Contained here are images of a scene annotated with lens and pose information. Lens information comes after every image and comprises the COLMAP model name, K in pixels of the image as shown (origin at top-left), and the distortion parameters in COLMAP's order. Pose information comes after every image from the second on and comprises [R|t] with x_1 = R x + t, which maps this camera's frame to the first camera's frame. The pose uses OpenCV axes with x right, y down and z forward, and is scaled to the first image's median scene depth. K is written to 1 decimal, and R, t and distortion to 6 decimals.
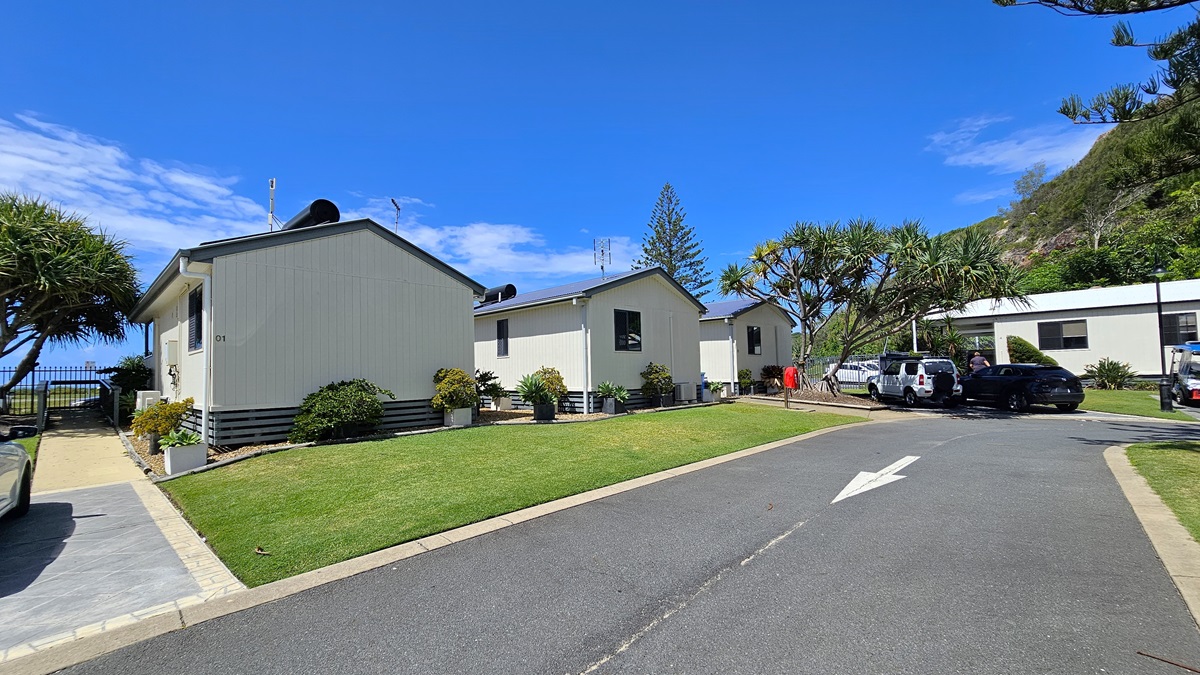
lens RADIAL K [[492.0, 0, 598.4], [0, 492.0, 352.9], [0, 0, 1]] dist [-0.007918, 0.004460]
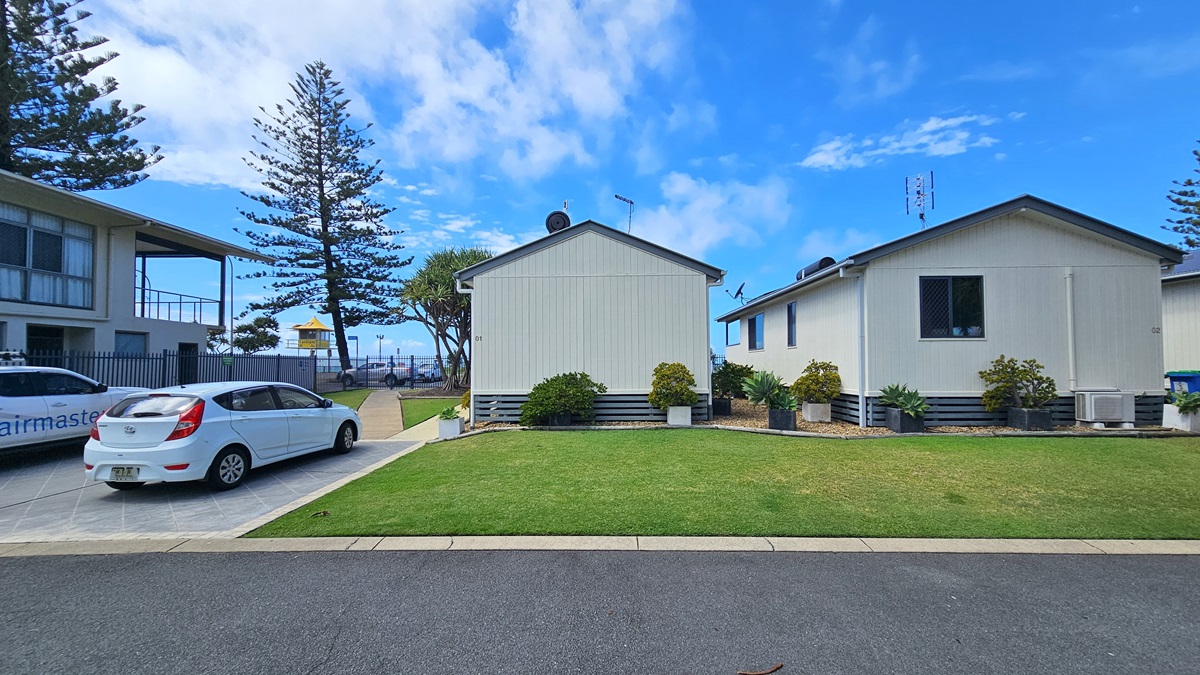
lens RADIAL K [[492.0, 0, 598.4], [0, 492.0, 352.9], [0, 0, 1]] dist [-0.007918, 0.004460]
pose [[0.666264, 0.002476, -0.745712, 0.511643], [0.020514, 0.999555, 0.021648, -0.016425], [0.745434, -0.029720, 0.665917, 0.473086]]
